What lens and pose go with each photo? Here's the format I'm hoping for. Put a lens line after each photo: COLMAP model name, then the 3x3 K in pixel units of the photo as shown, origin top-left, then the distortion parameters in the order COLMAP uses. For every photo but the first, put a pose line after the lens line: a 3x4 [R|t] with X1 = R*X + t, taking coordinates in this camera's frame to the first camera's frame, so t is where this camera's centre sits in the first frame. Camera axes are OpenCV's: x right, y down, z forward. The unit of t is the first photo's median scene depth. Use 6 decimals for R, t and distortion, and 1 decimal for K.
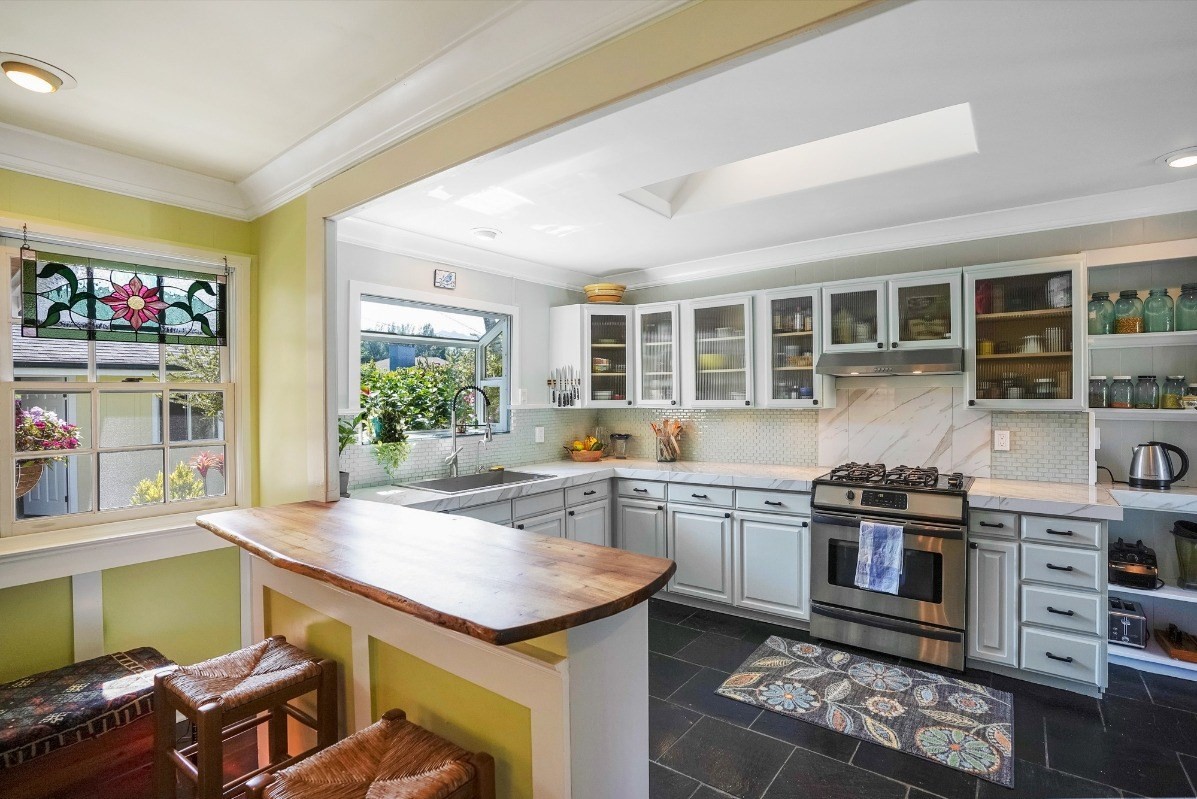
lens RADIAL K [[561.2, 0, 598.5], [0, 561.2, 399.5], [0, 0, 1]] dist [-0.000378, 0.000243]
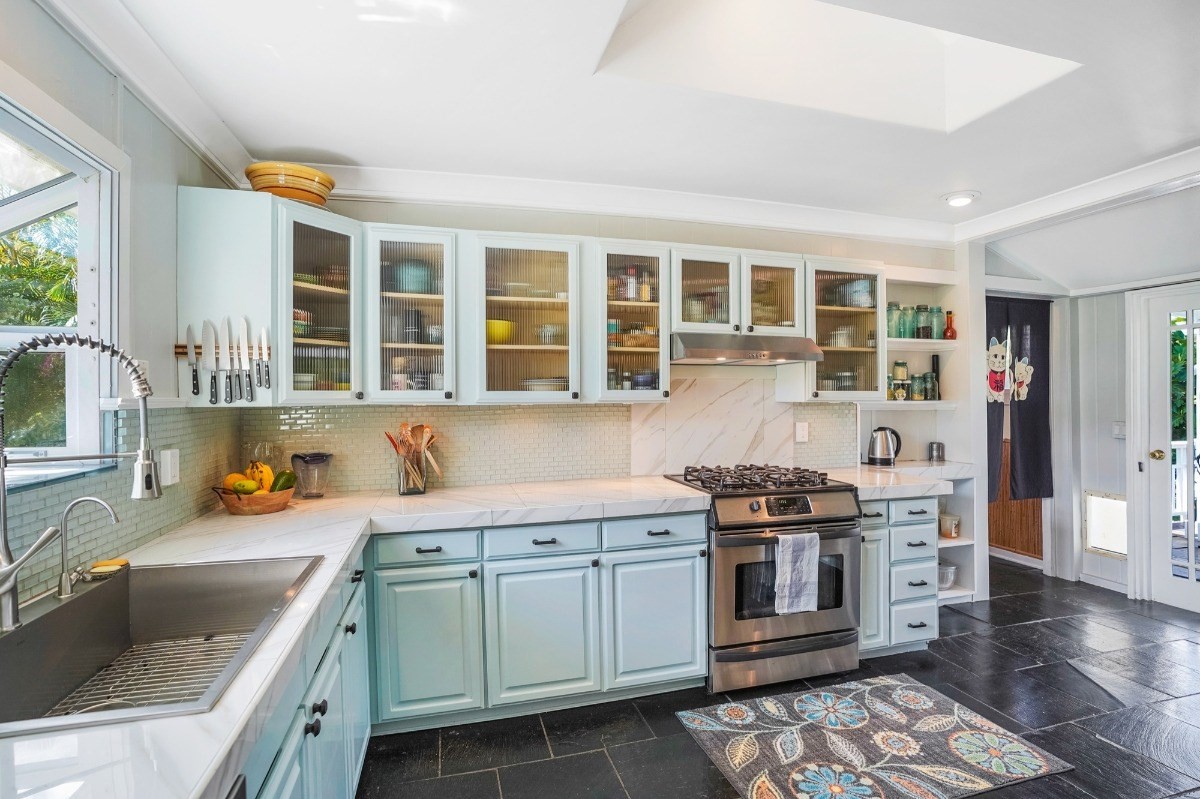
lens RADIAL K [[589.4, 0, 603.3], [0, 589.4, 410.2], [0, 0, 1]] dist [-0.065305, 0.021606]
pose [[0.611669, -0.013069, 0.791006, -0.354847], [0.001647, 0.999882, 0.015247, 0.016661], [-0.791112, -0.008023, 0.611619, 0.645373]]
